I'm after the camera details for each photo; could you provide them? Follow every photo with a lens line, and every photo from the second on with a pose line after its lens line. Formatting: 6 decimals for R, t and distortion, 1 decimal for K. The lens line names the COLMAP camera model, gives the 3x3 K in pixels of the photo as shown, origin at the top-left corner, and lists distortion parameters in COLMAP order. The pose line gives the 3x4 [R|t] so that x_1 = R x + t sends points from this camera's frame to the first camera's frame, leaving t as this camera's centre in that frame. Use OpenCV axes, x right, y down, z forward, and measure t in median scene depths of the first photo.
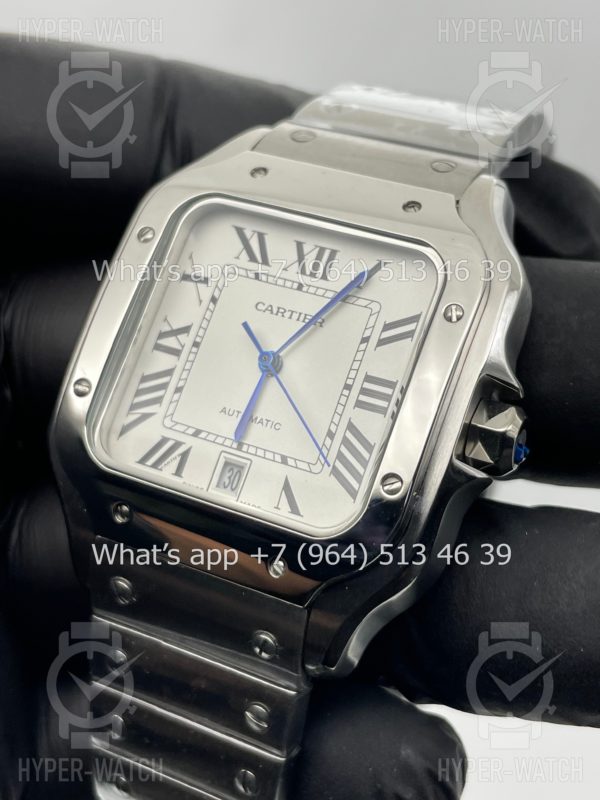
lens RADIAL K [[1250.3, 0, 303.8], [0, 1250.3, 400.2], [0, 0, 1]] dist [0.151346, 0.000000]
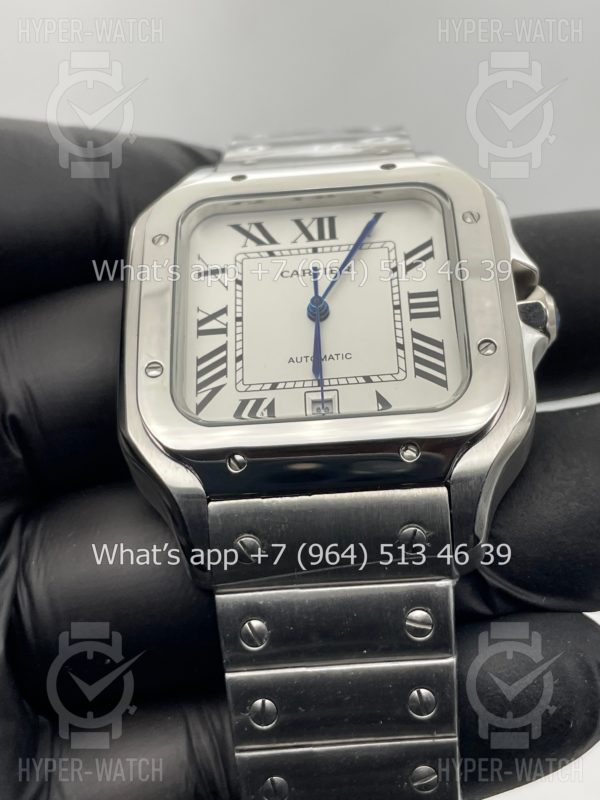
lens RADIAL K [[1250.3, 0, 318.1], [0, 1250.3, 364.6], [0, 0, 1]] dist [0.151346, 0.000000]
pose [[0.899094, -0.198228, 0.390302, -0.455655], [0.313184, 0.914221, -0.257129, 0.289620], [-0.305852, 0.353420, 0.884053, 0.057021]]
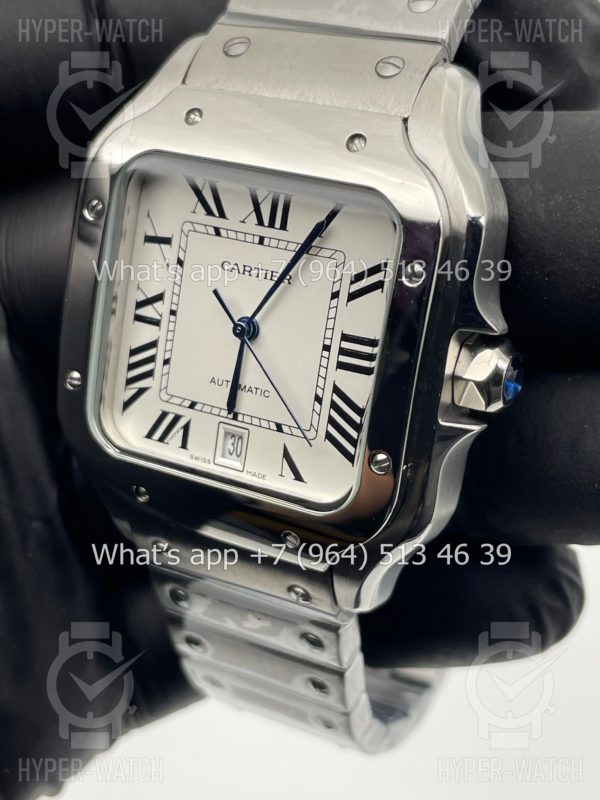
lens RADIAL K [[1250.3, 0, 298.2], [0, 1250.3, 396.7], [0, 0, 1]] dist [0.151346, 0.000000]
pose [[0.971450, -0.165217, -0.170258, 0.166939], [0.213493, 0.921772, 0.323661, -0.284326], [0.103465, -0.350770, 0.930729, 0.081229]]
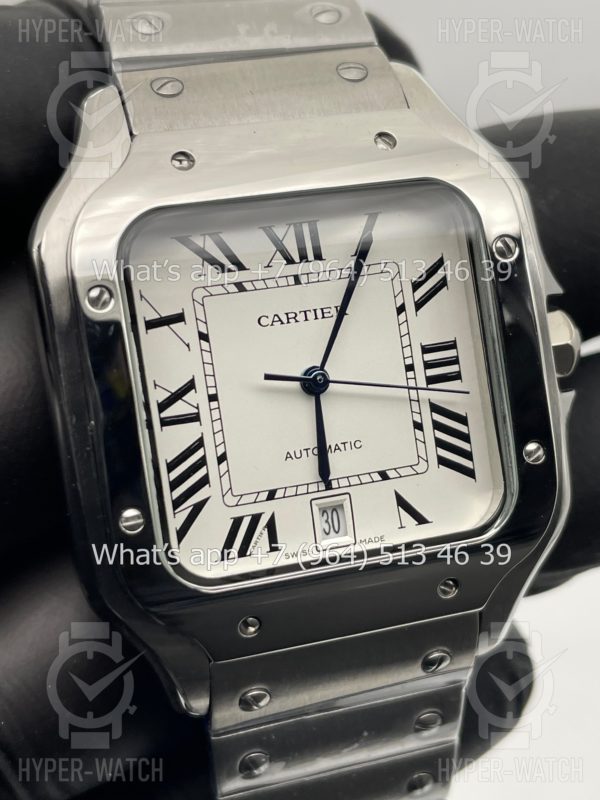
lens RADIAL K [[1250.3, 0, 299.7], [0, 1250.3, 400.8], [0, 0, 1]] dist [0.151346, 0.000000]
pose [[0.731973, -0.466460, 0.496619, -0.452108], [0.312896, 0.877623, 0.363145, -0.321903], [-0.605237, -0.110422, 0.788350, 0.342356]]
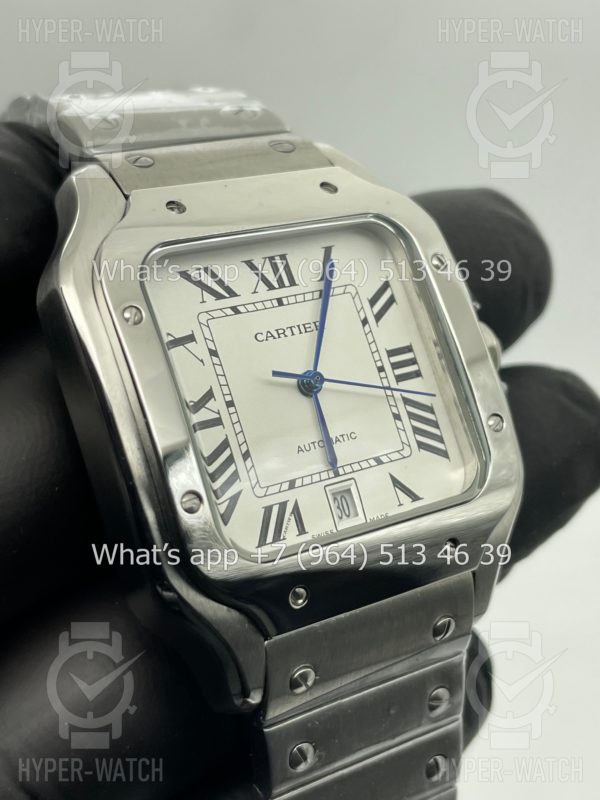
lens RADIAL K [[1250.3, 0, 299.0], [0, 1250.3, 400.8], [0, 0, 1]] dist [0.151346, 0.000000]
pose [[0.514146, -0.415405, 0.750395, -0.748877], [0.373097, 0.896098, 0.240430, -0.248924], [-0.772303, 0.156354, 0.615712, 0.415425]]
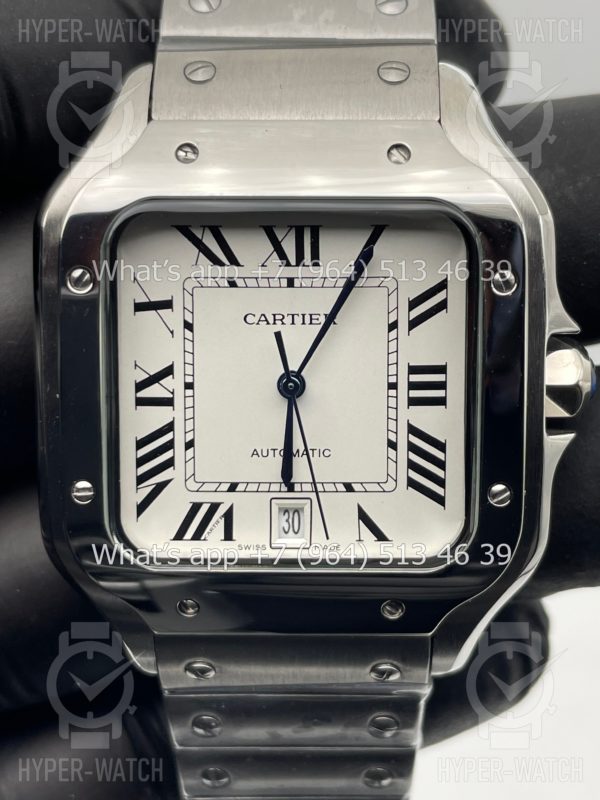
lens RADIAL K [[1250.3, 0, 295.1], [0, 1250.3, 403.6], [0, 0, 1]] dist [0.151346, 0.000000]
pose [[0.897415, -0.369617, 0.240892, -0.230736], [0.264216, 0.887523, 0.377483, -0.333390], [-0.353321, -0.275111, 0.894135, 0.238735]]
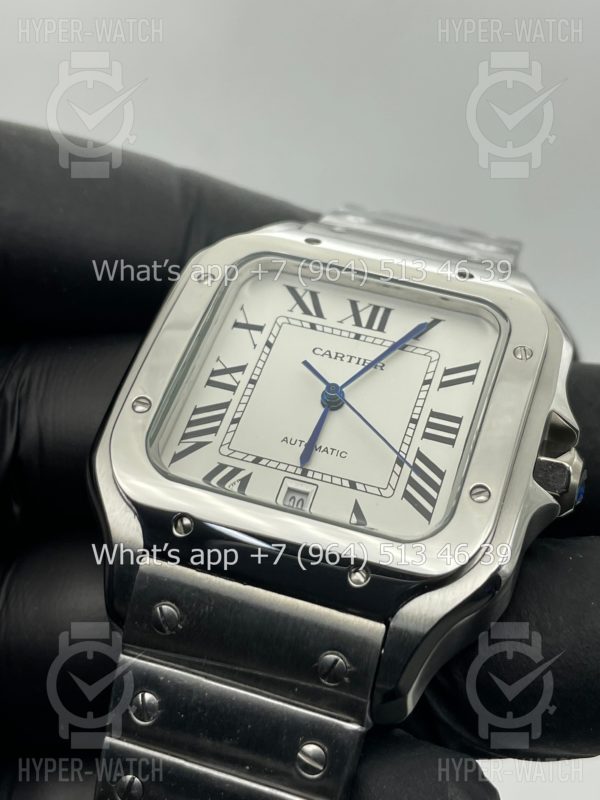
lens RADIAL K [[1250.3, 0, 325.1], [0, 1250.3, 380.7], [0, 0, 1]] dist [0.151346, 0.000000]
pose [[0.965738, 0.108957, 0.235540, -0.271446], [-0.029746, 0.948090, -0.316608, 0.276017], [-0.257809, 0.298754, 0.918847, 0.063832]]
